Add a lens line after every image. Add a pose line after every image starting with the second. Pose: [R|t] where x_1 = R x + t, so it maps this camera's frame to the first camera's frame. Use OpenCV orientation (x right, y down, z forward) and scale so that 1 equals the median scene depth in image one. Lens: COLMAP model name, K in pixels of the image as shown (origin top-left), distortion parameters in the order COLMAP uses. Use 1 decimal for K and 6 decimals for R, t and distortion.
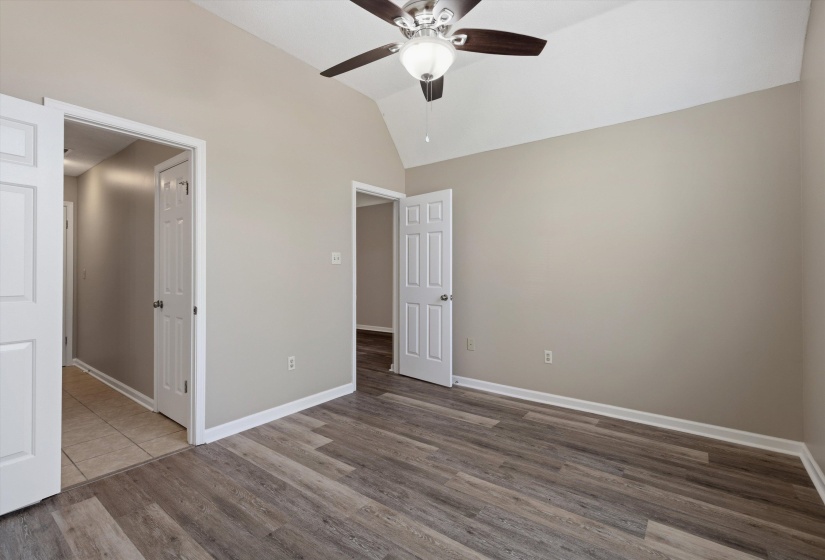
lens RADIAL K [[375.2, 0, 409.7], [0, 375.2, 270.8], [0, 0, 1]] dist [0.000195, 0.001042]
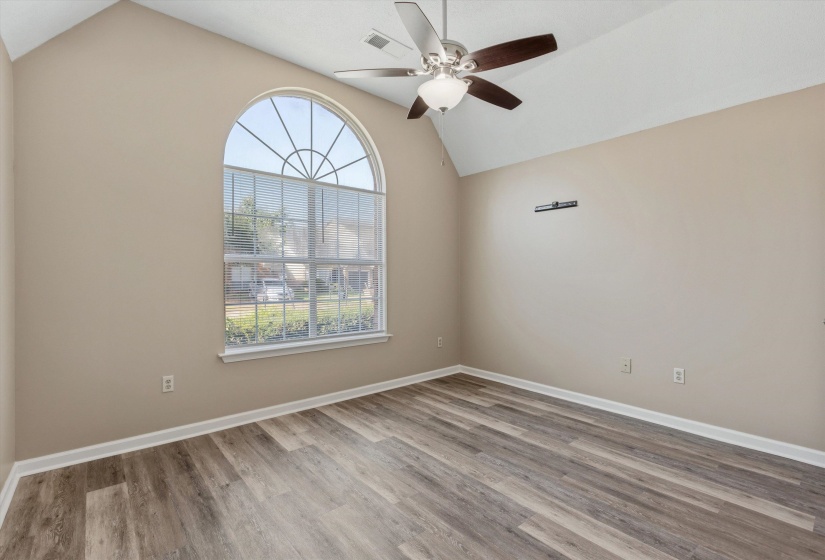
lens RADIAL K [[375.2, 0, 413.0], [0, 375.2, 279.2], [0, 0, 1]] dist [0.000195, 0.001042]
pose [[-0.977258, -0.003283, 0.212027, -0.096084], [-0.004044, 0.999987, -0.003152, 0.013302], [-0.212014, -0.003937, -0.977259, 1.861714]]
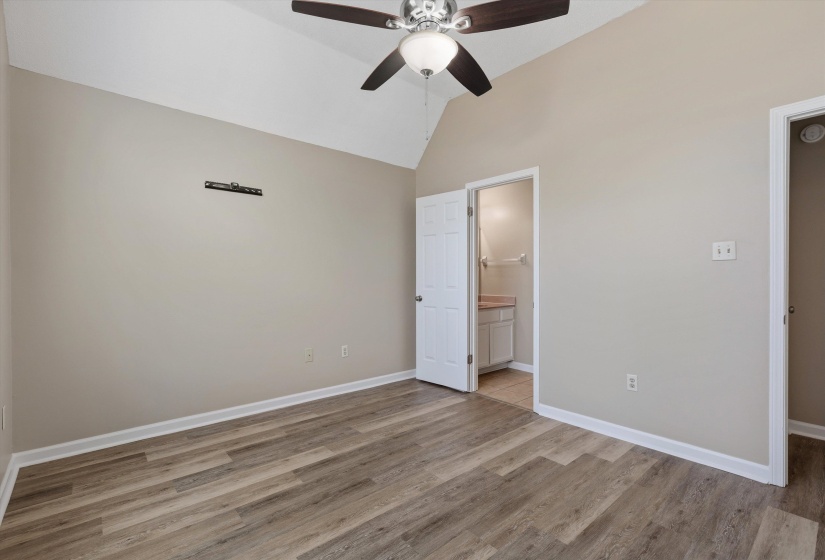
lens RADIAL K [[375.2, 0, 404.7], [0, 375.2, 282.1], [0, 0, 1]] dist [0.000195, 0.001042]
pose [[-0.217707, 0.014069, -0.975913, 0.869831], [0.007299, 0.999892, 0.012787, 0.013158], [0.975987, -0.004340, -0.217786, 0.992875]]
